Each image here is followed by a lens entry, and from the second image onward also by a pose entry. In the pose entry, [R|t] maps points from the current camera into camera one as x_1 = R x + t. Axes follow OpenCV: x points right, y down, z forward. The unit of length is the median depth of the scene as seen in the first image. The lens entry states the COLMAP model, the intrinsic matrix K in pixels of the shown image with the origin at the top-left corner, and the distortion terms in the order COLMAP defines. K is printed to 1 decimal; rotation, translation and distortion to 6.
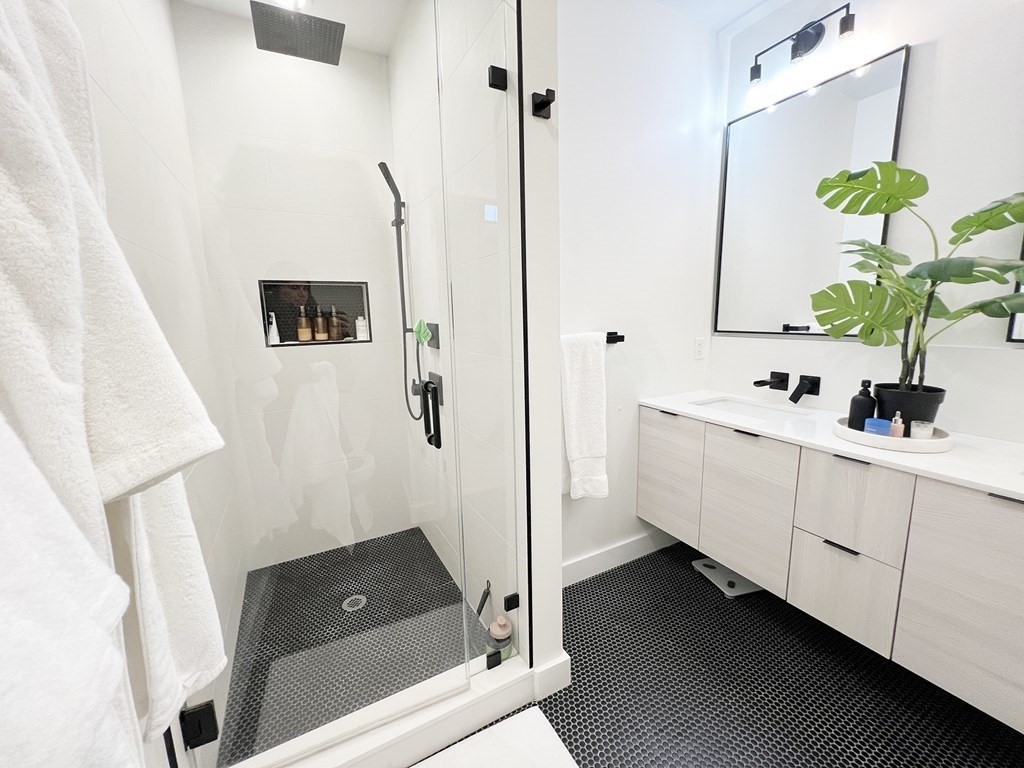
lens RADIAL K [[410.2, 0, 515.0], [0, 410.2, 381.6], [0, 0, 1]] dist [-0.001982, -0.000440]
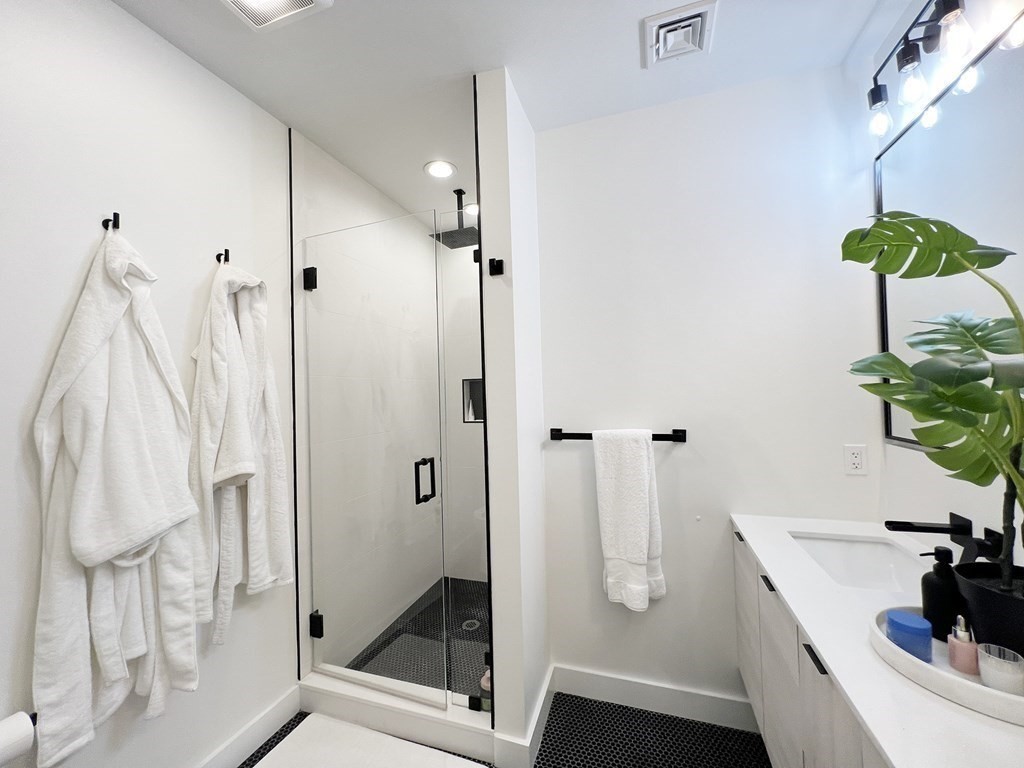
lens RADIAL K [[410.2, 0, 515.0], [0, 410.2, 381.6], [0, 0, 1]] dist [-0.001982, -0.000440]
pose [[0.686686, -0.014364, -0.726812, 0.731287], [-0.105386, 0.987276, -0.119079, -0.088459], [0.719275, 0.158366, 0.676435, 0.112398]]
